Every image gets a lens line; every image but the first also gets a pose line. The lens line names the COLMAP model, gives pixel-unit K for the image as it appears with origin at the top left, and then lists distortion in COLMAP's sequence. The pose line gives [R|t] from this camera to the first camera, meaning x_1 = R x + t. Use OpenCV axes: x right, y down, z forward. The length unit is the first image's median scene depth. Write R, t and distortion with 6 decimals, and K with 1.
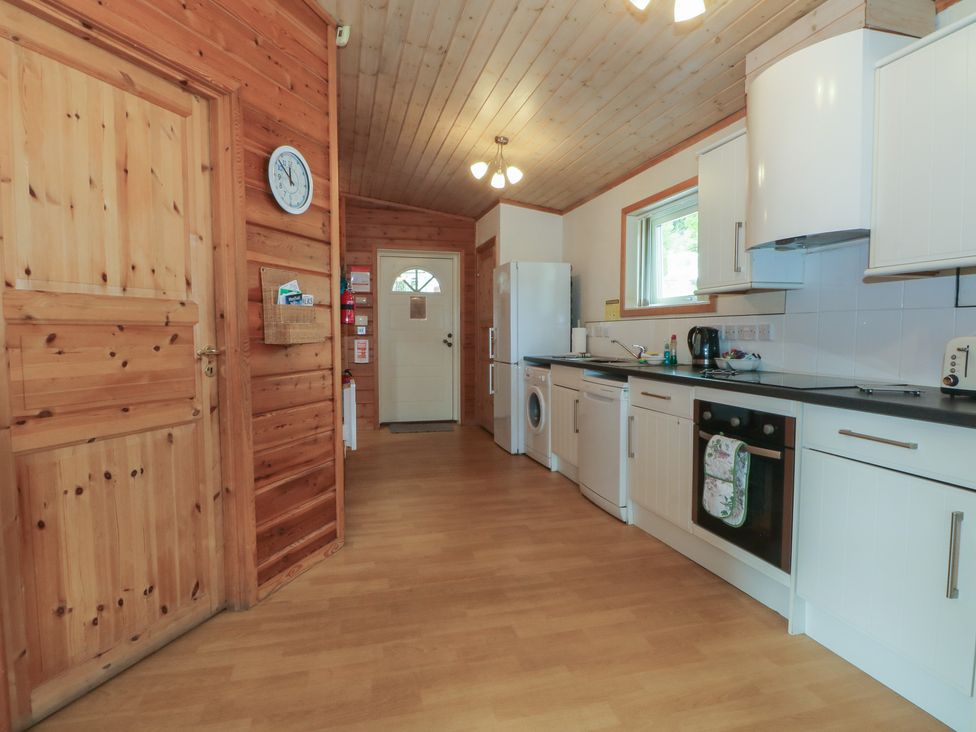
lens RADIAL K [[542.6, 0, 484.6], [0, 542.6, 366.1], [0, 0, 1]] dist [0.007269, -0.011625]
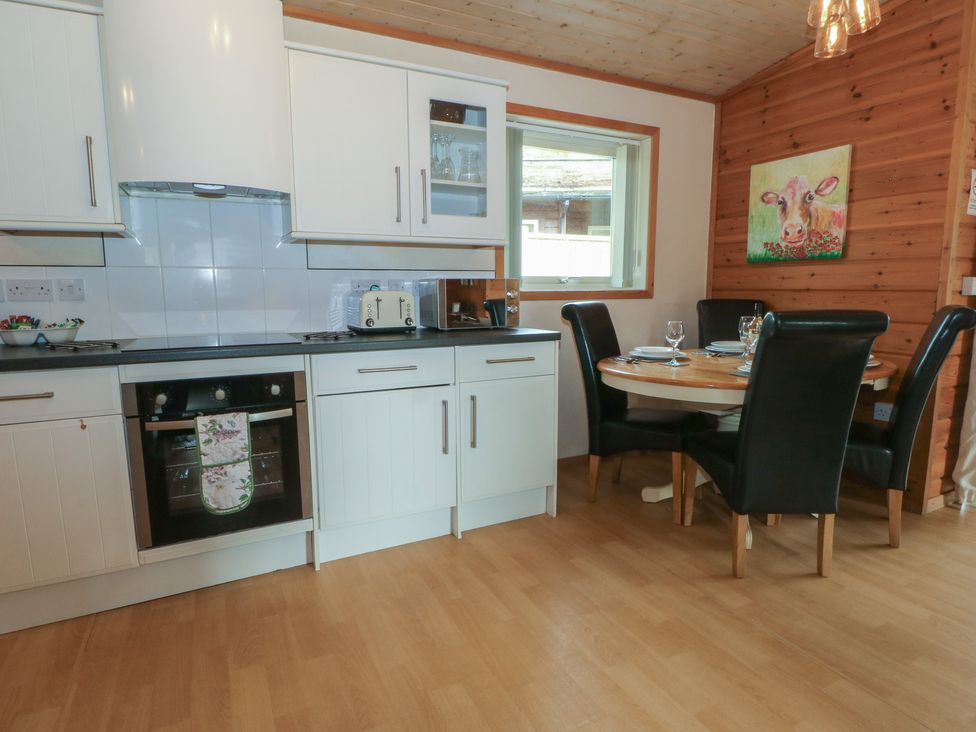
lens RADIAL K [[542.6, 0, 490.9], [0, 542.6, 364.4], [0, 0, 1]] dist [0.007269, -0.011625]
pose [[-0.217765, -0.130766, 0.967201, -0.470081], [0.068014, 0.986542, 0.148694, -0.043965], [-0.973629, 0.098163, -0.205941, 0.790414]]
